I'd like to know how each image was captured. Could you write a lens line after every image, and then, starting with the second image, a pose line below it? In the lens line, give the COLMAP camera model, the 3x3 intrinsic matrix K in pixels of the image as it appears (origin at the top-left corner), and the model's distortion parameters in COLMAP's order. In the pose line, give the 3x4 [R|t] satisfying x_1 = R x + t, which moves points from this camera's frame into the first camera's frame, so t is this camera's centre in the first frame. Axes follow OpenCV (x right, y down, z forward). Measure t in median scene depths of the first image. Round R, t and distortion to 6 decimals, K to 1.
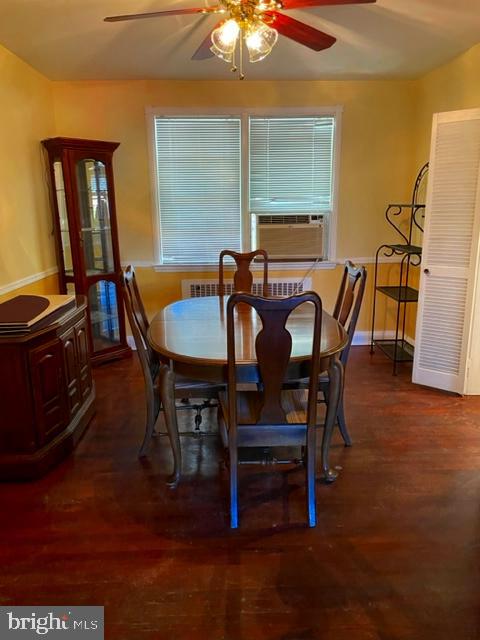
lens RADIAL K [[495.2, 0, 242.7], [0, 495.2, 318.8], [0, 0, 1]] dist [0.105420, -0.136435]
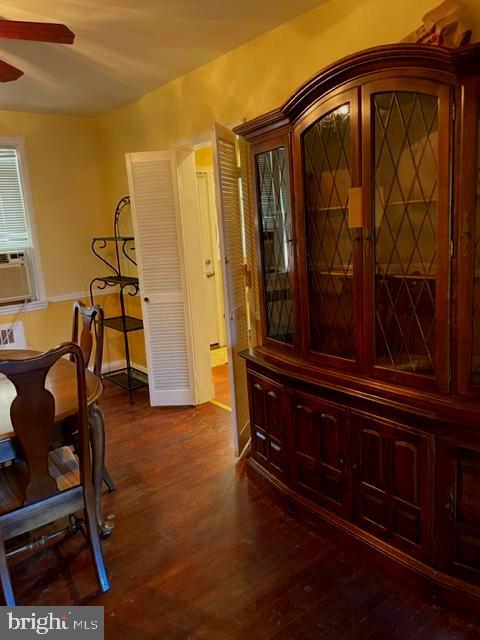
lens RADIAL K [[495.2, 0, 242.7], [0, 495.2, 318.8], [0, 0, 1]] dist [0.105420, -0.136435]
pose [[0.797297, -0.157586, 0.582653, -0.088389], [0.184303, 0.982775, 0.013607, -0.032250], [-0.574761, 0.096536, 0.812607, 0.035658]]
